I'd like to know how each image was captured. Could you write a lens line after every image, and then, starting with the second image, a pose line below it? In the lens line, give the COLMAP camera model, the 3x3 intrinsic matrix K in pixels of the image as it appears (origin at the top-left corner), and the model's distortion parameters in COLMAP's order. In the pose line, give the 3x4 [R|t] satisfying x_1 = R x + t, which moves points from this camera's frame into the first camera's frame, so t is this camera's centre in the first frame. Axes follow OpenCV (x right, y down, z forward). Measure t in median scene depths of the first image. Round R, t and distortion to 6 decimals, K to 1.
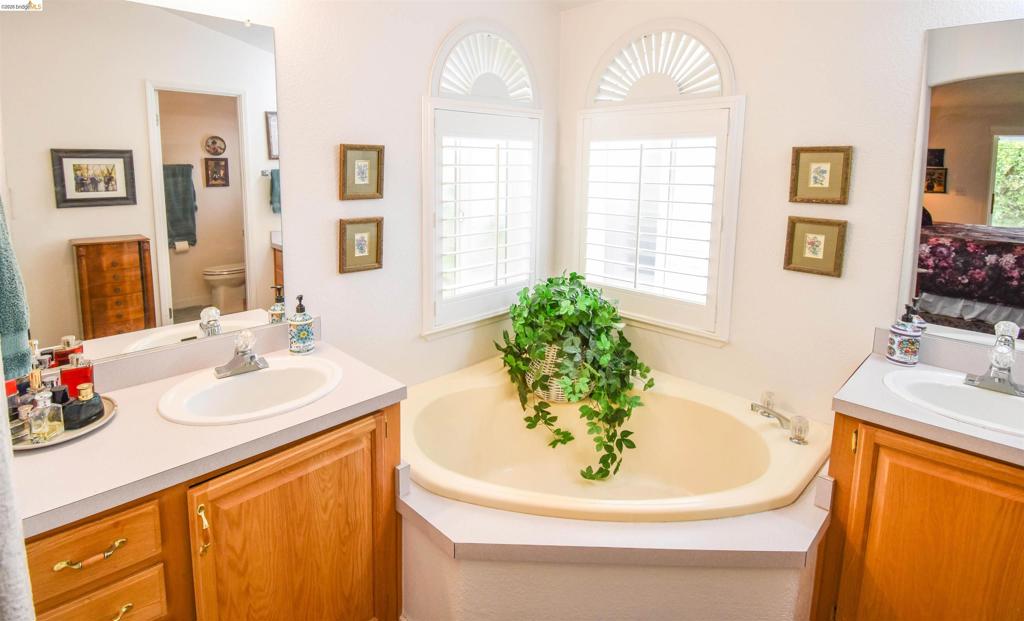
lens RADIAL K [[511.8, 0, 464.5], [0, 511.8, 234.0], [0, 0, 1]] dist [-0.006370, 0.000908]
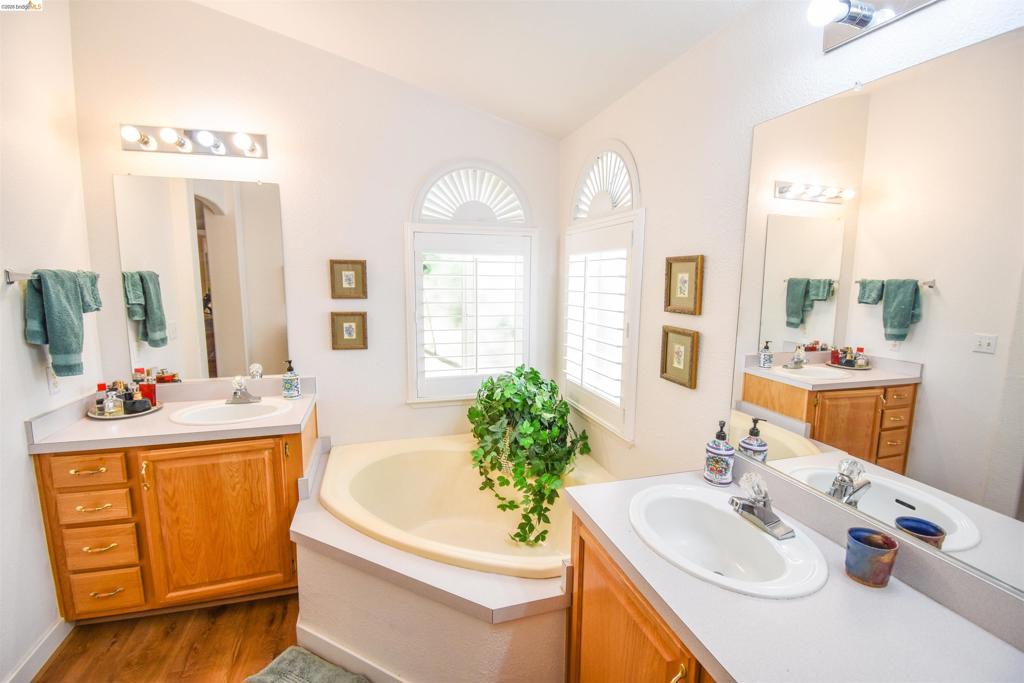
lens RADIAL K [[452.7, 0, 514.8], [0, 452.7, 342.5], [0, 0, 1]] dist [0.003810, -0.009133]
pose [[0.904652, 0.065734, -0.421051, 0.757384], [-0.061134, 0.997831, 0.024430, -0.005328], [0.421744, 0.003639, 0.906708, 0.057937]]
